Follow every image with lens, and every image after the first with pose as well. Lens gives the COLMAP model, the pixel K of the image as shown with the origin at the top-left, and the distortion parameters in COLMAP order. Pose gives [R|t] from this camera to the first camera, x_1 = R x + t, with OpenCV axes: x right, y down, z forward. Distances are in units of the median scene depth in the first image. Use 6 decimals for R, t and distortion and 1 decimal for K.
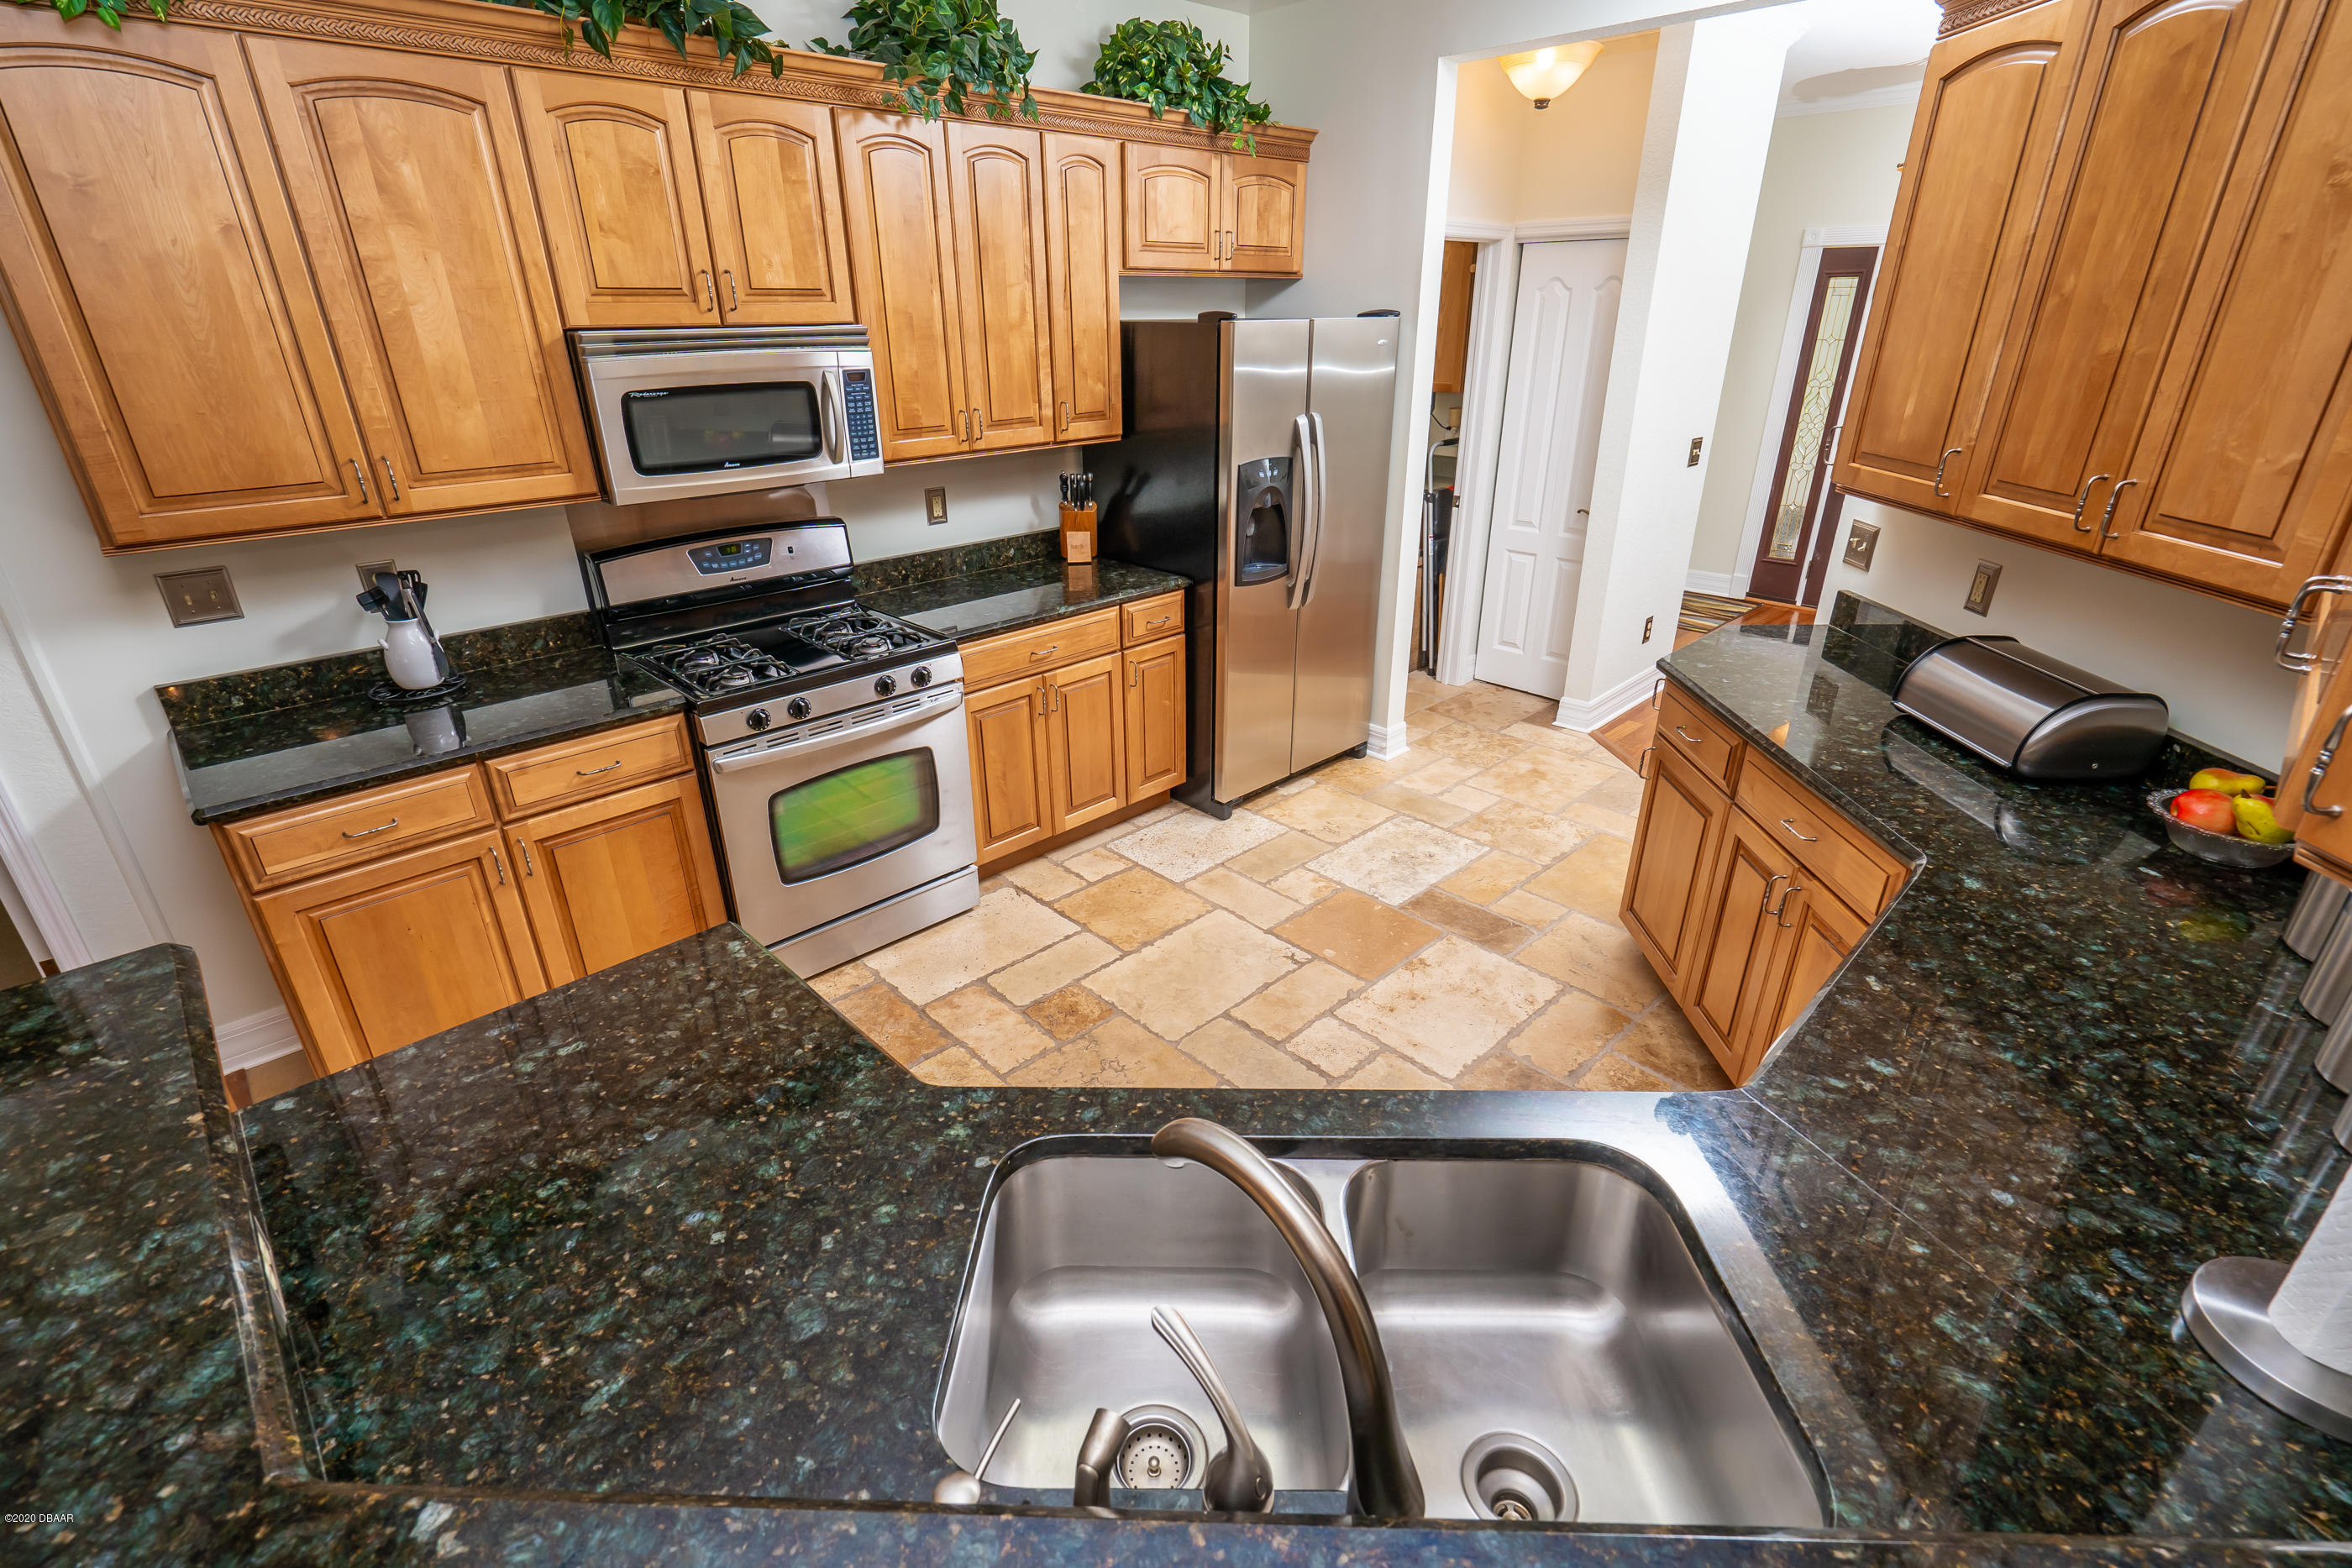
lens RADIAL K [[1059.9, 0, 1170.1], [0, 1059.9, 783.7], [0, 0, 1]] dist [-0.007423, 0.003311]
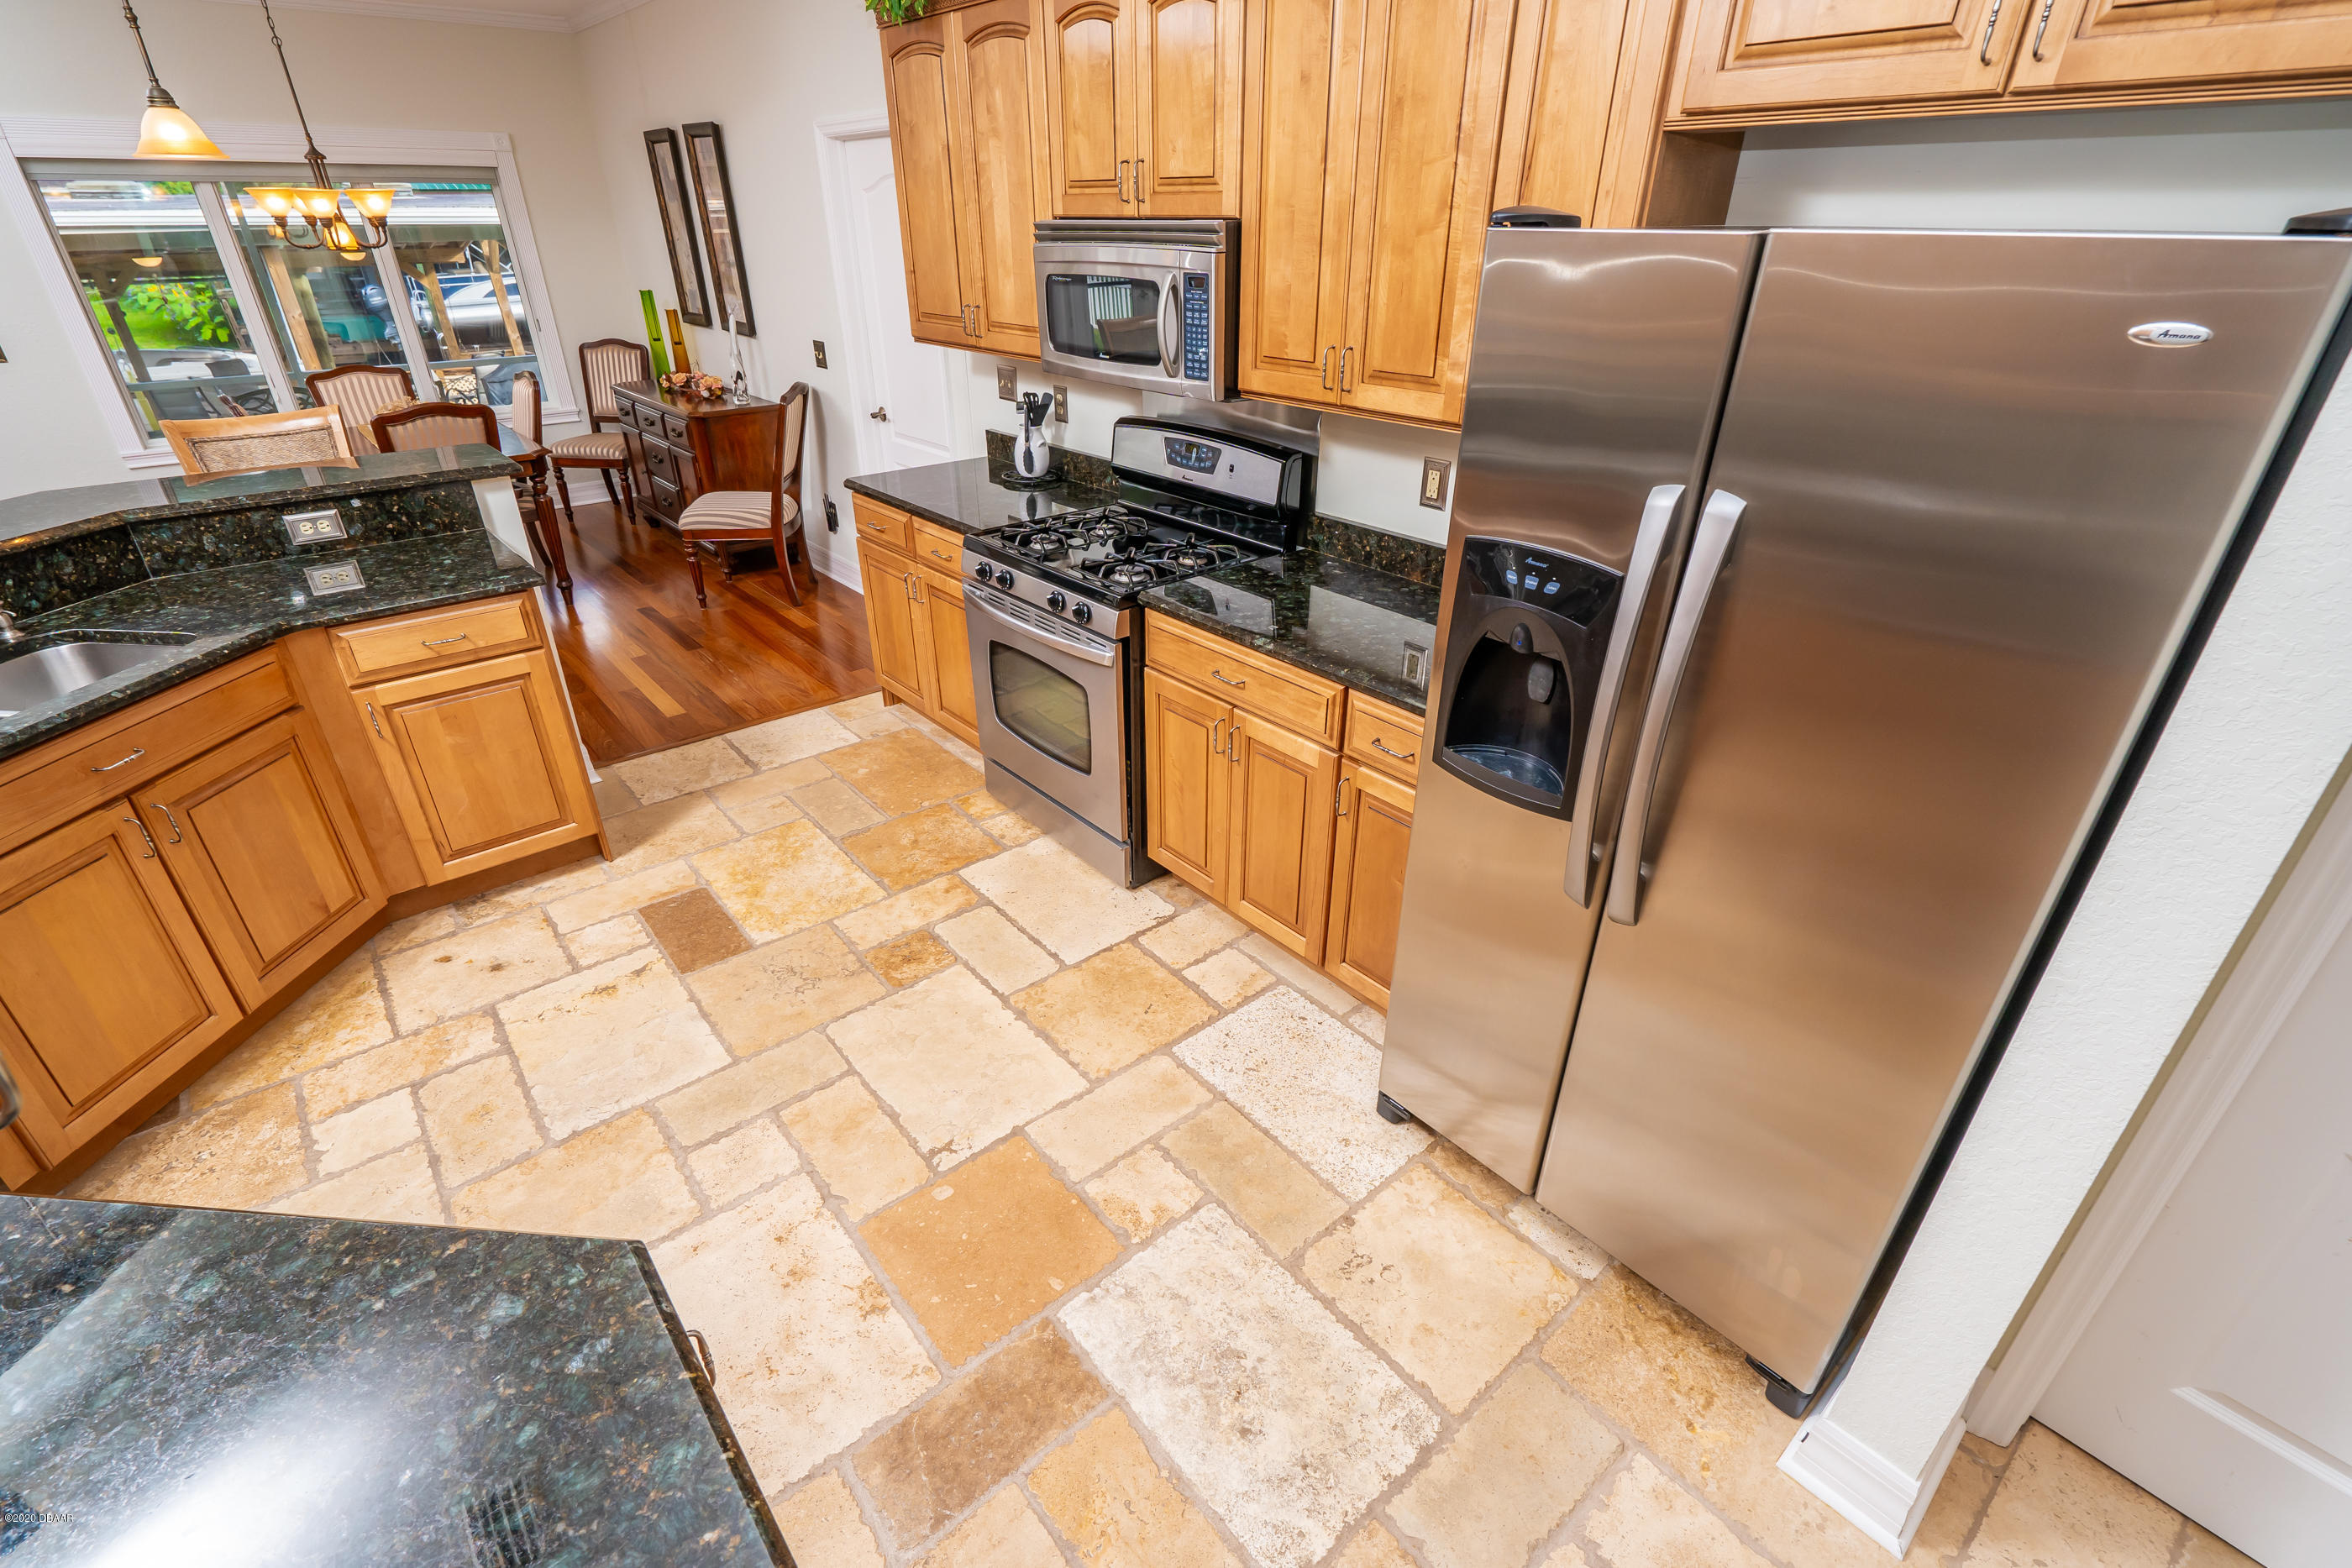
lens RADIAL K [[1068.7, 0, 1163.9], [0, 1068.7, 786.3], [0, 0, 1]] dist [-0.001493, 0.000198]
pose [[-0.065081, 0.482920, -0.873242, 0.622496], [-0.408185, 0.785653, 0.464903, -0.426658], [0.910576, 0.386701, 0.145990, 0.943383]]
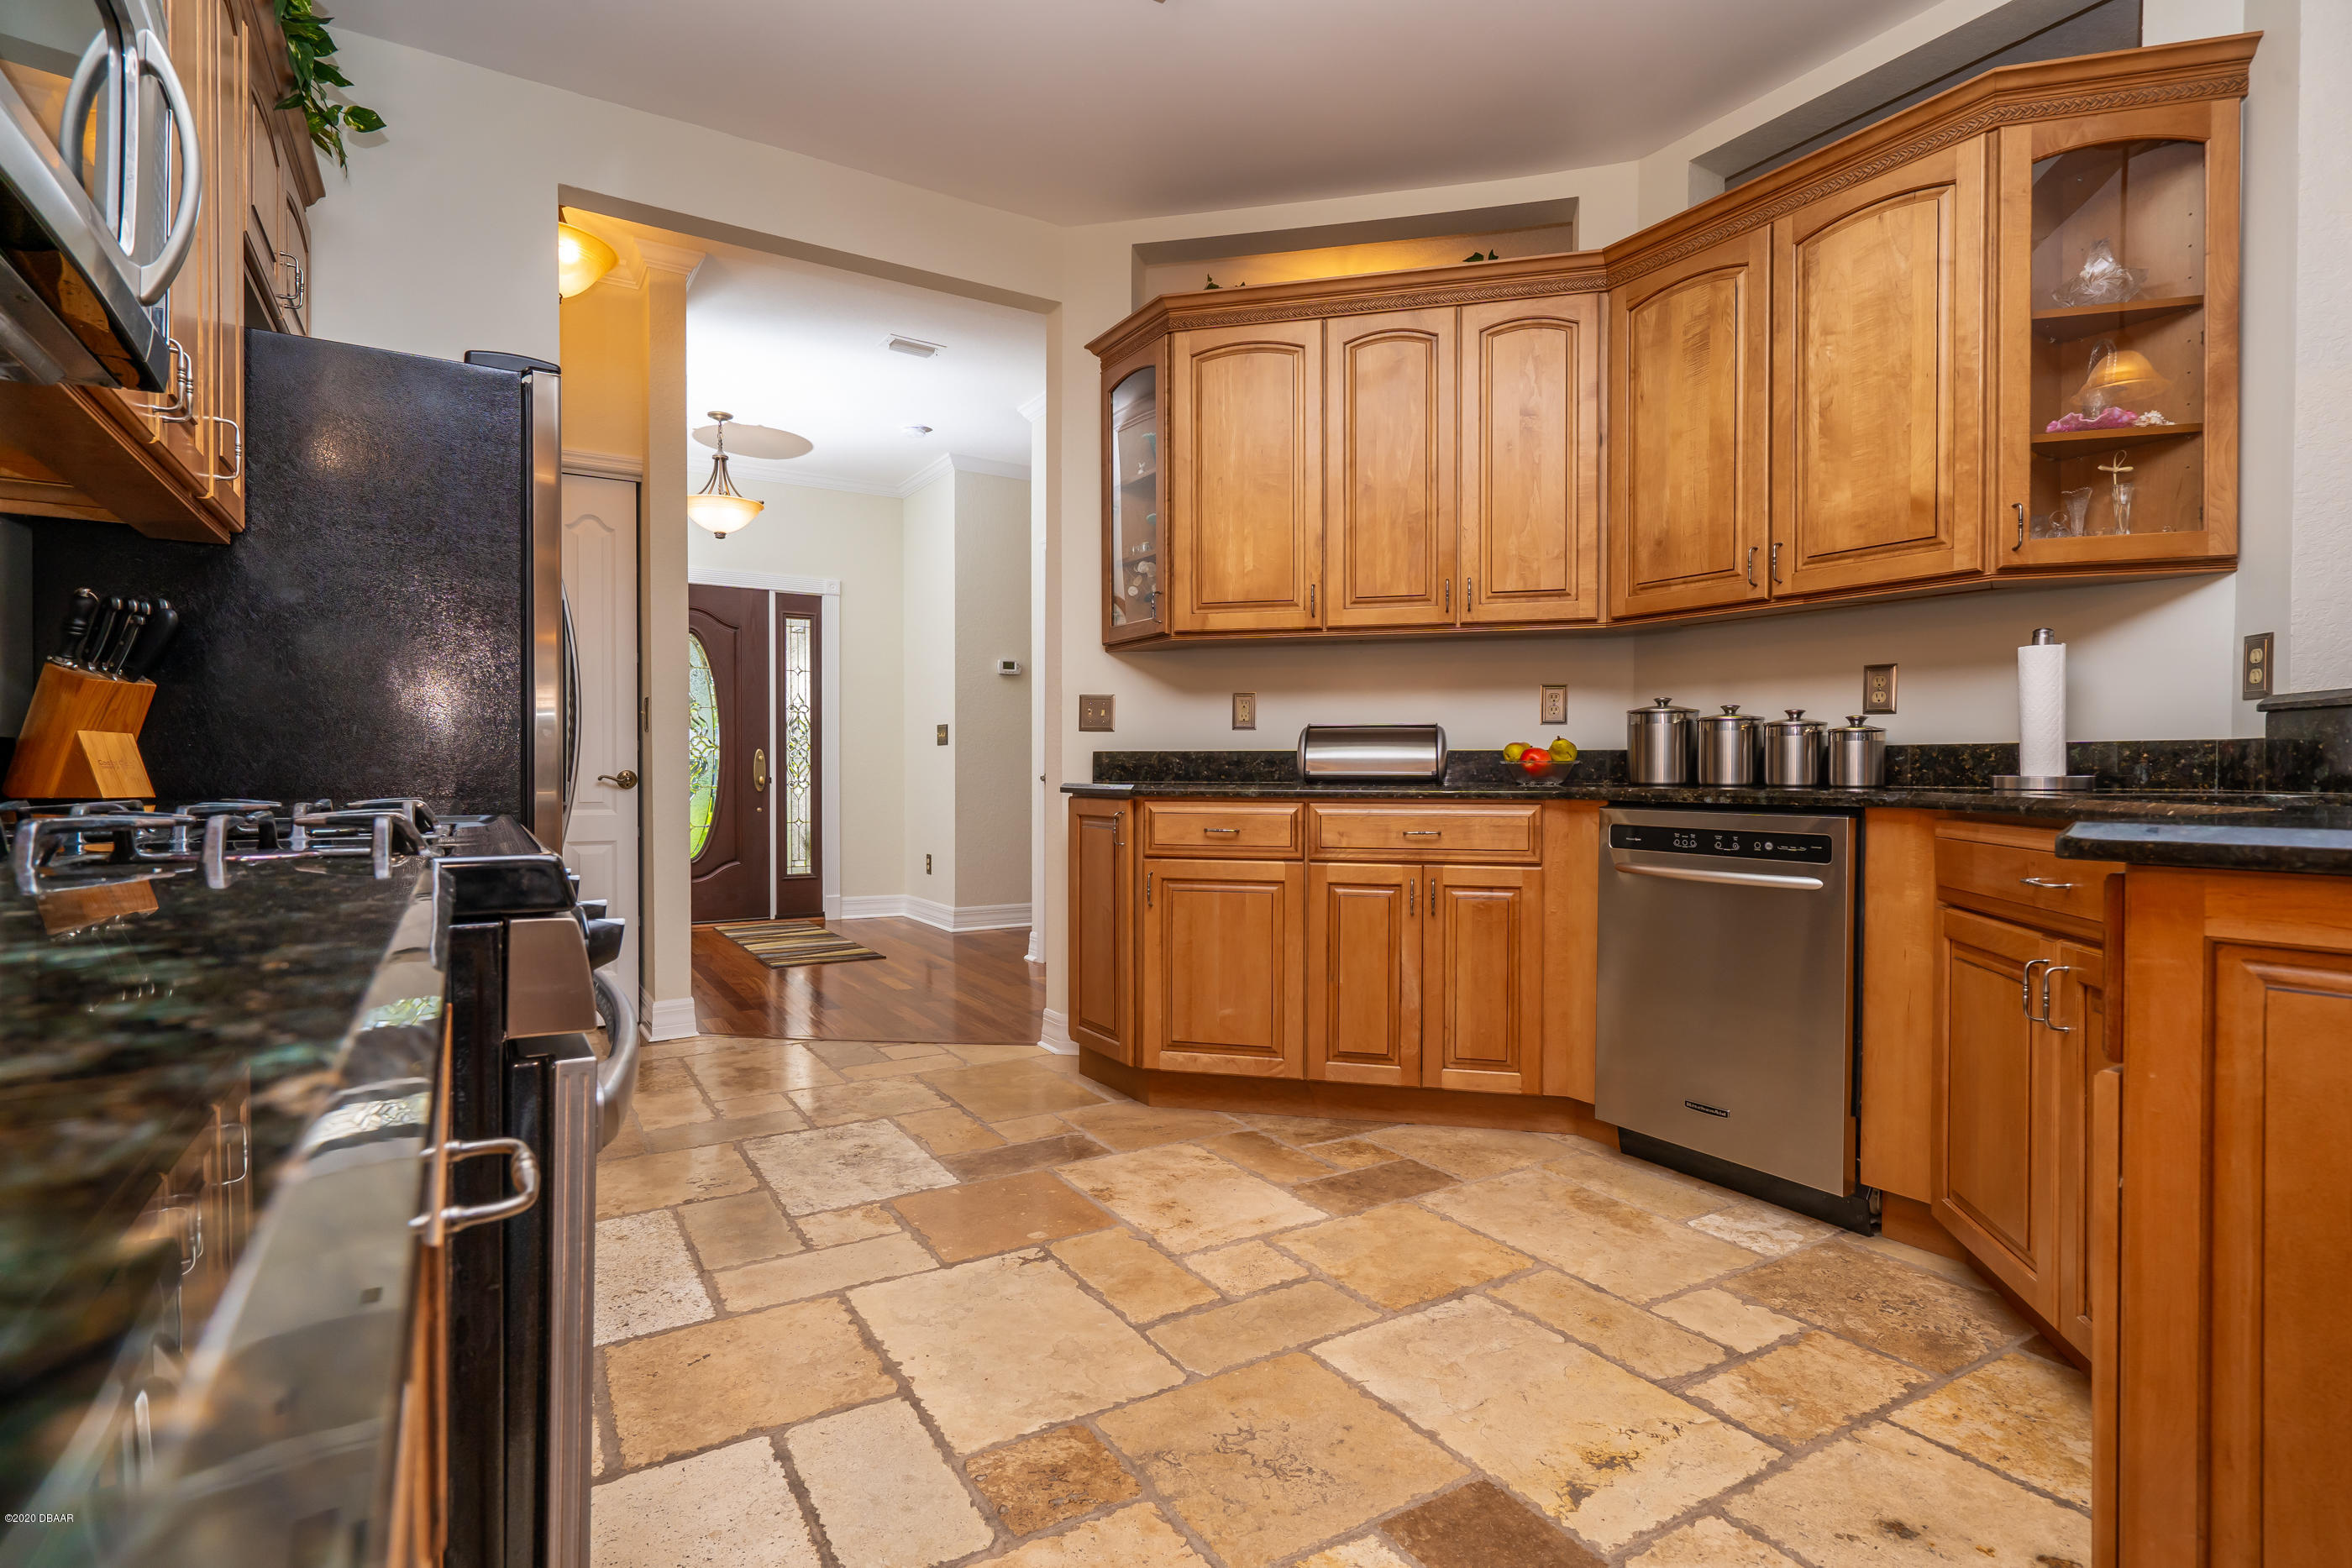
lens RADIAL K [[1143.0, 0, 1165.6], [0, 1143.0, 786.8], [0, 0, 1]] dist [0.001063, 0.000259]
pose [[0.215299, -0.003645, 0.976541, -0.560595], [0.398759, 0.913154, -0.084506, -0.010022], [-0.891425, 0.407599, 0.198054, 0.672189]]
